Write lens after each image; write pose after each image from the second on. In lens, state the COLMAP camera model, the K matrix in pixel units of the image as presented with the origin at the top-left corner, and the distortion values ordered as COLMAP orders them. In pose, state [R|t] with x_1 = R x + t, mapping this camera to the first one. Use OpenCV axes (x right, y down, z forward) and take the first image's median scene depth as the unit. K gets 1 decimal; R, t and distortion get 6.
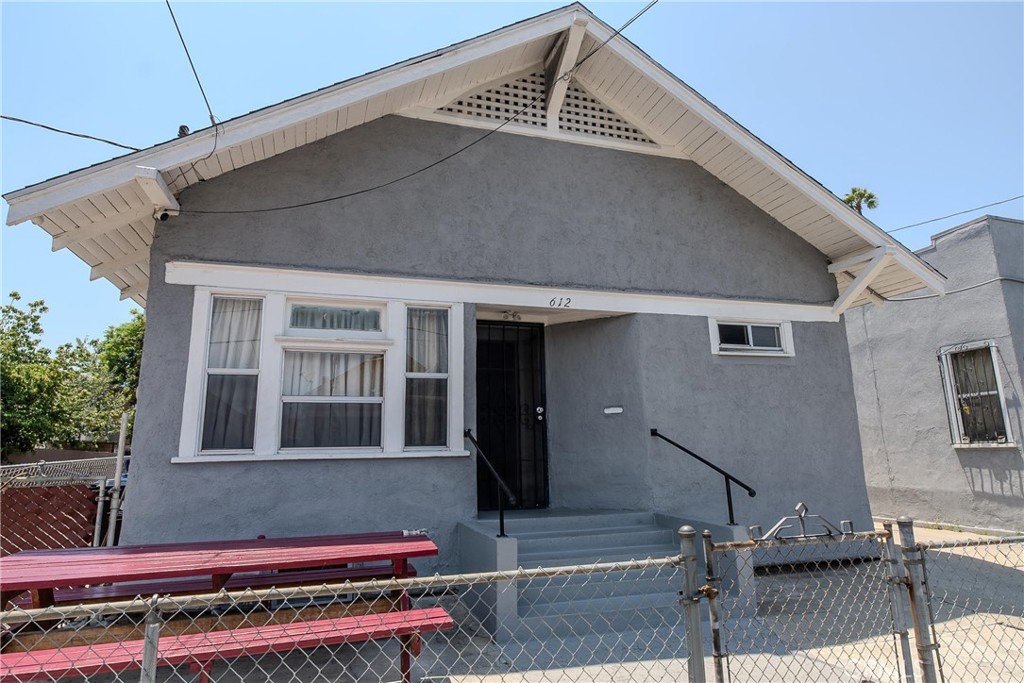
lens RADIAL K [[573.3, 0, 512.0], [0, 573.3, 341.5], [0, 0, 1]] dist [0.010955, 0.000186]
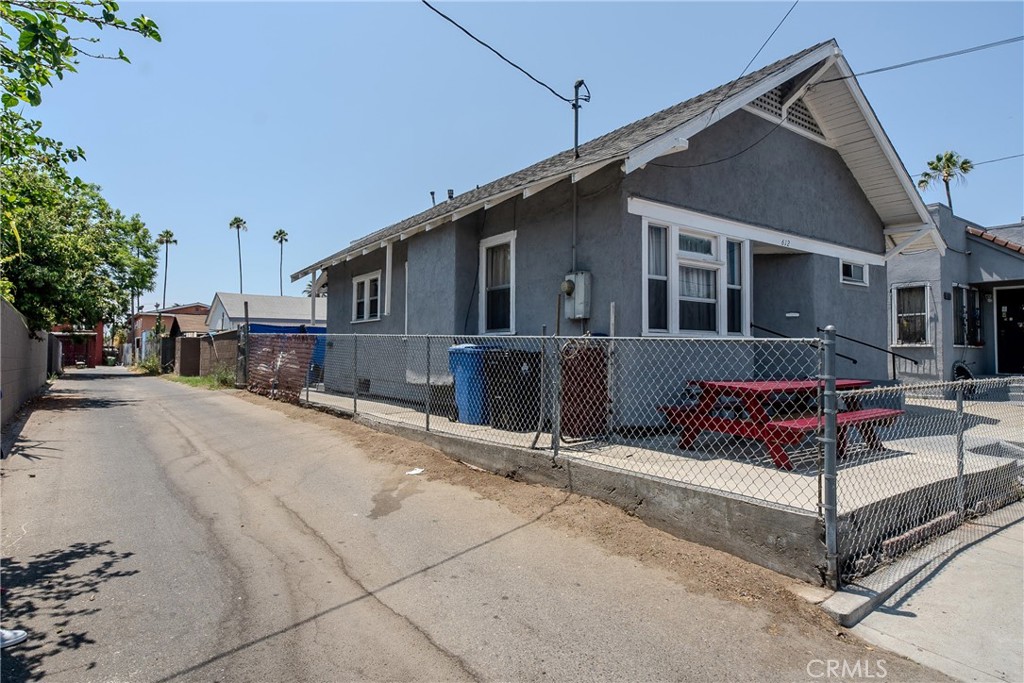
lens RADIAL K [[573.3, 0, 512.0], [0, 573.3, 341.5], [0, 0, 1]] dist [0.010955, 0.000186]
pose [[0.945419, 0.031207, 0.324360, -1.088971], [-0.085975, 0.984022, 0.155917, 0.013327], [-0.314312, -0.175293, 0.932995, -0.245481]]
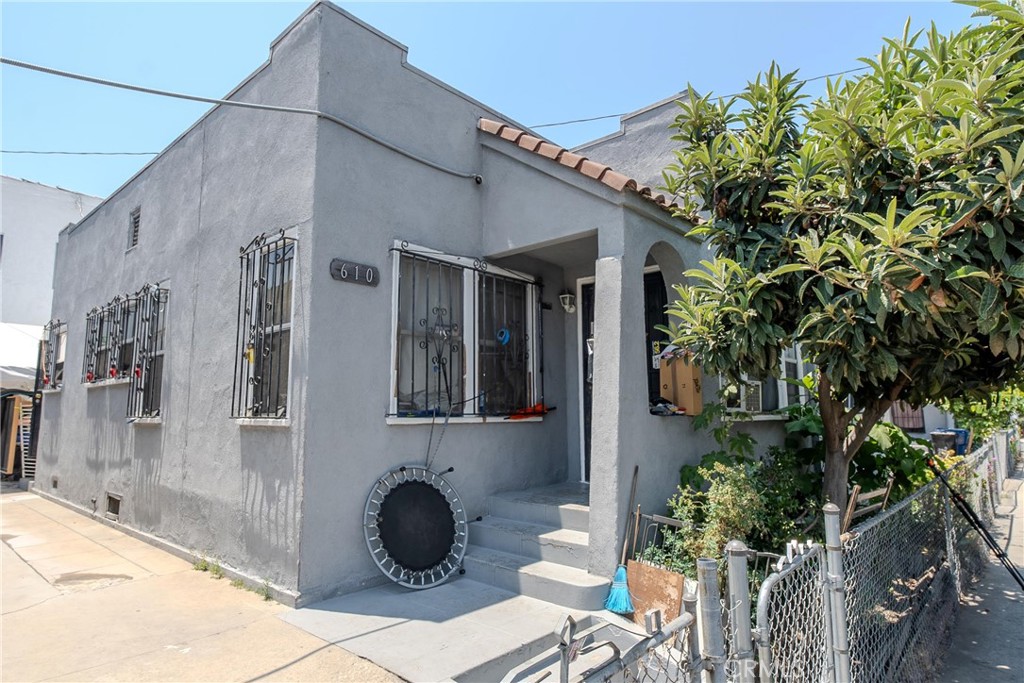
lens RADIAL K [[573.3, 0, 512.0], [0, 573.3, 341.5], [0, 0, 1]] dist [0.010955, 0.000186]
pose [[0.866724, 0.079291, 0.492446, 1.014272], [-0.109529, 0.993442, 0.032816, 0.084593], [-0.486614, -0.082380, 0.869724, 0.580183]]
